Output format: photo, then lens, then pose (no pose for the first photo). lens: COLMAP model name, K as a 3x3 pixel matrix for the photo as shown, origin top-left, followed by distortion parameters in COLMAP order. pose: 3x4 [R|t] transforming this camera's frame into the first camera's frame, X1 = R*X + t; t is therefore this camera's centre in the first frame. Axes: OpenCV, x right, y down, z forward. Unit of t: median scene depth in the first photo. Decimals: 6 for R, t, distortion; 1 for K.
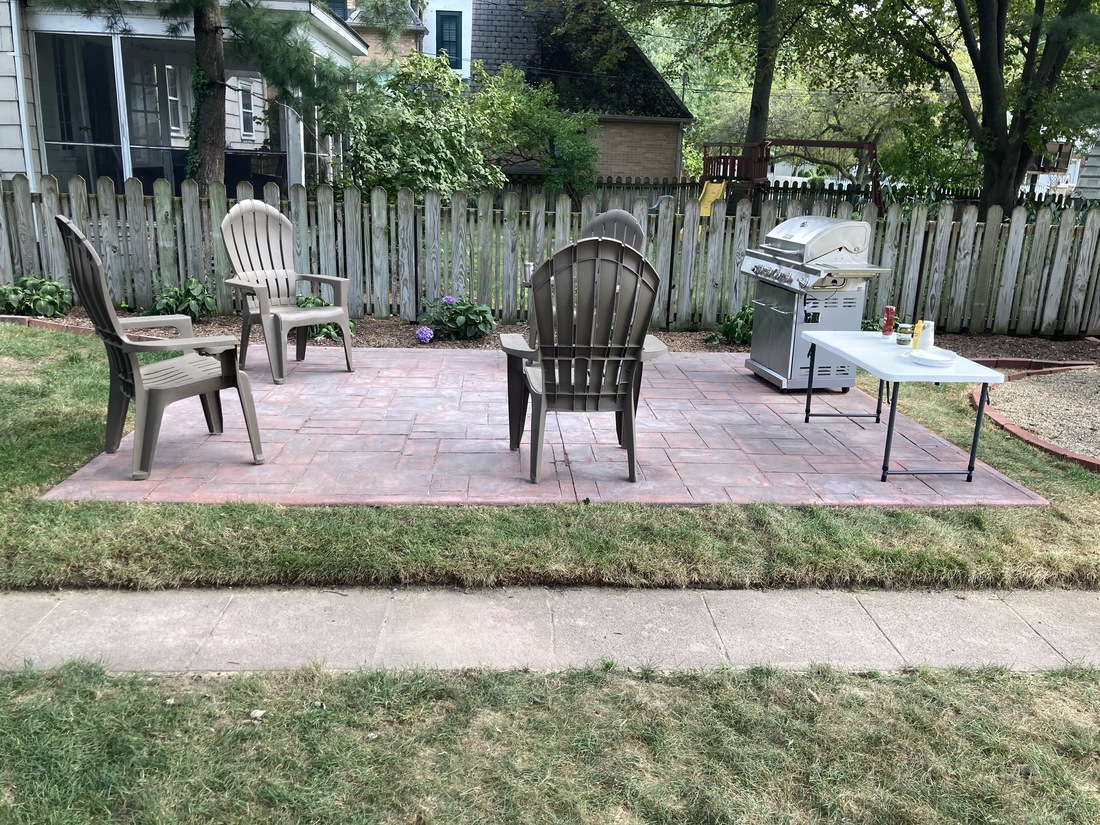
lens RADIAL K [[896.0, 0, 547.9], [0, 896.0, 414.7], [0, 0, 1]] dist [-0.005570, 0.029495]
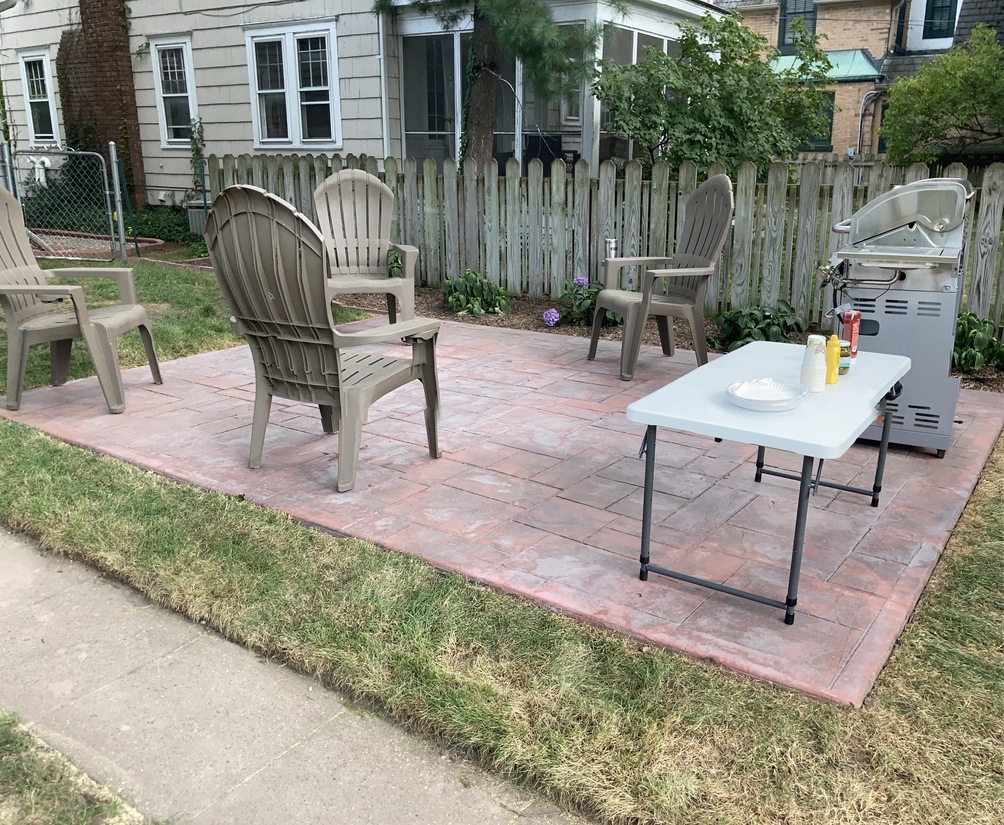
lens RADIAL K [[873.5, 0, 502.0], [0, 873.5, 412.5], [0, 0, 1]] dist [0.079269, -0.019881]
pose [[0.755619, 0.153831, -0.636691, 0.394452], [-0.150360, 0.986810, 0.059978, -0.037567], [0.637520, 0.050412, 0.768783, 0.263947]]
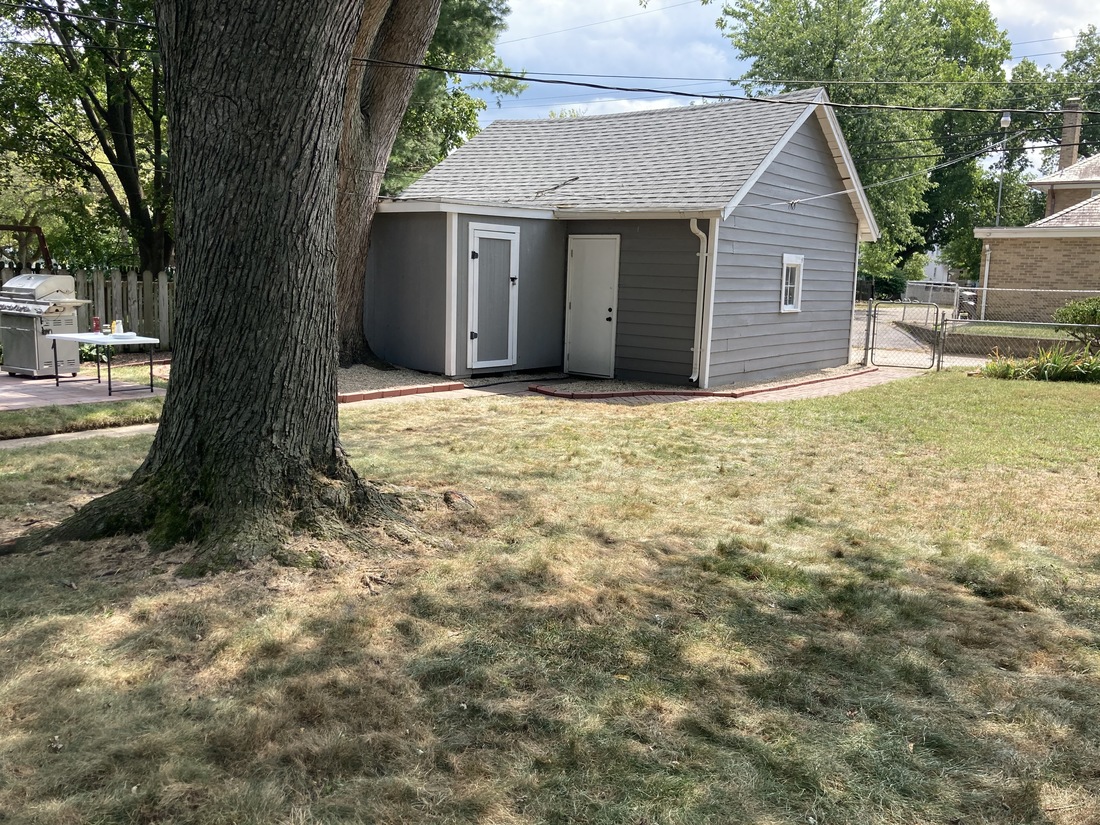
lens RADIAL K [[896.0, 0, 553.5], [0, 896.0, 411.6], [0, 0, 1]] dist [-0.005570, 0.029495]
pose [[0.650158, -0.122891, 0.749795, -0.289395], [0.191881, 0.981403, -0.005531, 0.181629], [-0.735171, 0.147468, 0.661648, -0.620558]]
